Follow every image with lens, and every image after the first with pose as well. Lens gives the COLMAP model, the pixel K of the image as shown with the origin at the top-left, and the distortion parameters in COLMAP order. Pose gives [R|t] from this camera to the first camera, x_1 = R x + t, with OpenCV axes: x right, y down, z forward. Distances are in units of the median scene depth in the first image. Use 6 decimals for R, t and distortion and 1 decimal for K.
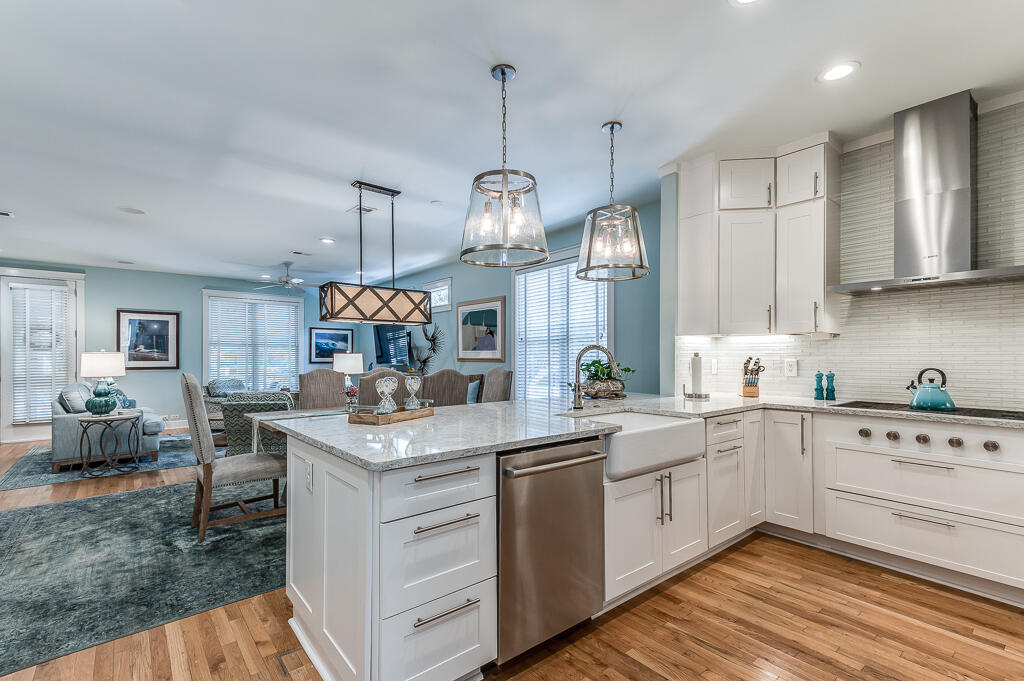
lens RADIAL K [[474.0, 0, 534.7], [0, 474.0, 350.4], [0, 0, 1]] dist [-0.002410, -0.000468]
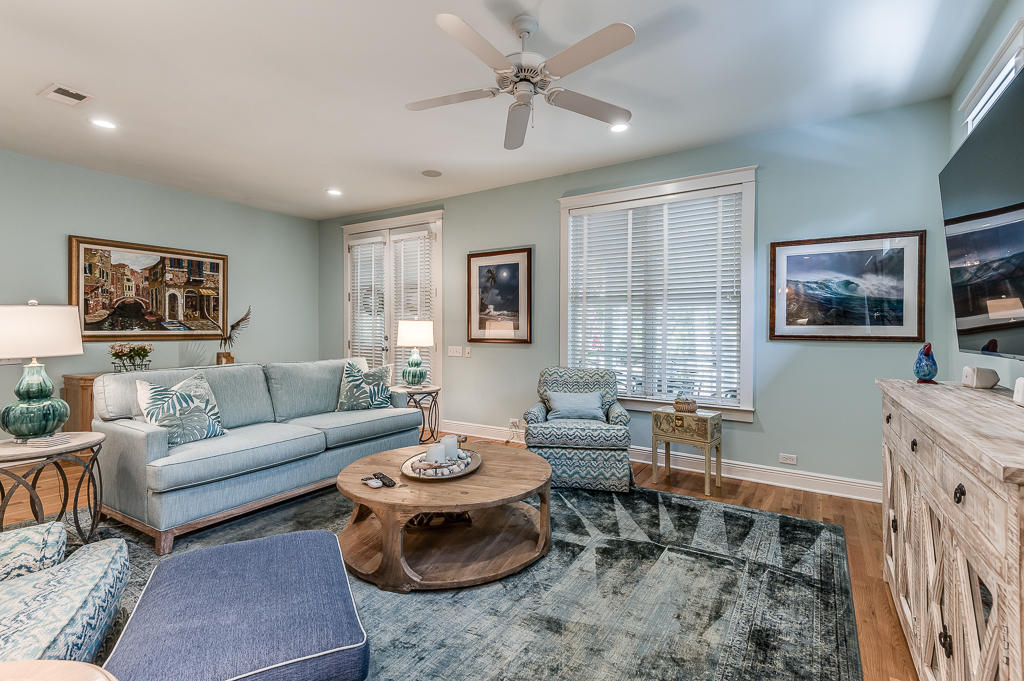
lens RADIAL K [[457.5, 0, 510.1], [0, 457.5, 335.0], [0, 0, 1]] dist [0.023727, -0.000357]
pose [[0.287319, 0.014602, -0.957724, -0.222223], [0.006946, 0.999826, 0.017328, 0.019589], [0.957810, -0.011631, 0.287168, 0.842871]]
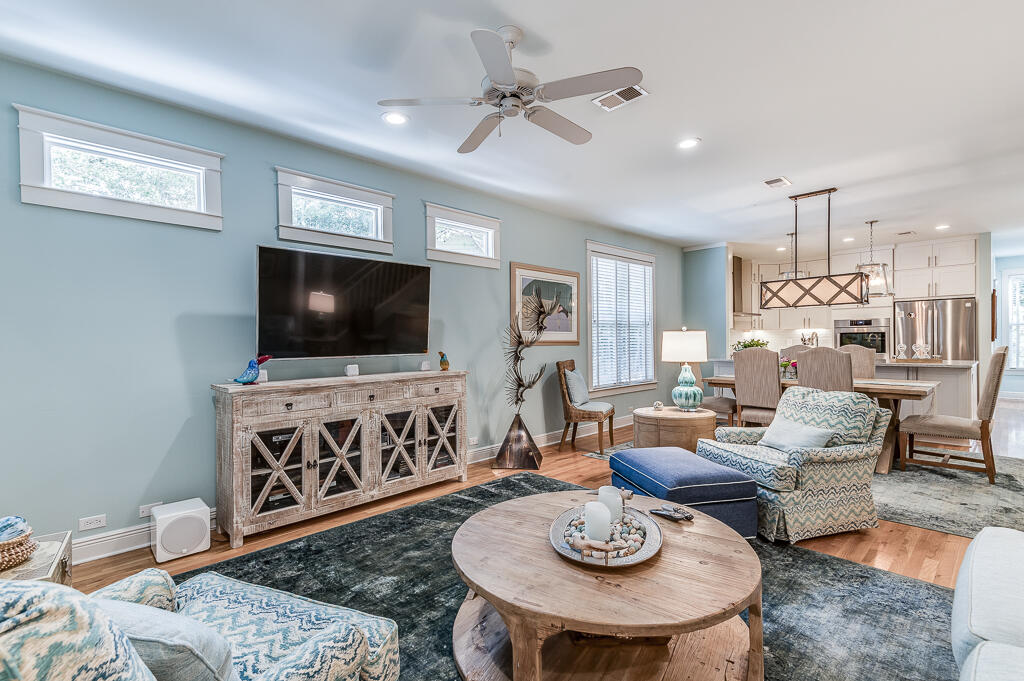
lens RADIAL K [[465.2, 0, 515.6], [0, 465.2, 344.9], [0, 0, 1]] dist [0.046012, -0.000149]
pose [[-0.053359, 0.000526, 0.998575, -0.774998], [0.002421, 0.999997, -0.000398, 0.020455], [-0.998572, 0.002396, -0.053360, 0.944217]]
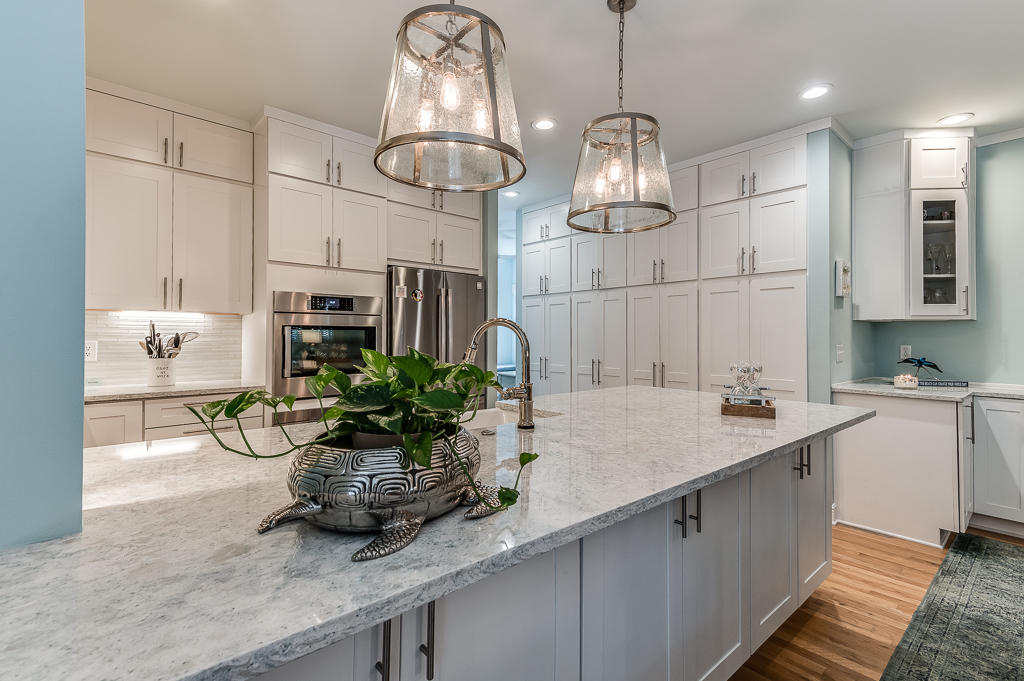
lens RADIAL K [[474.7, 0, 512.0], [0, 474.7, 340.5], [0, 0, 1]] dist [0.041927, -0.000036]
pose [[-0.999949, 0.002186, -0.009872, 0.038017], [0.002296, 0.999935, -0.011137, 0.012730], [0.009847, -0.011159, -0.999889, 0.574613]]
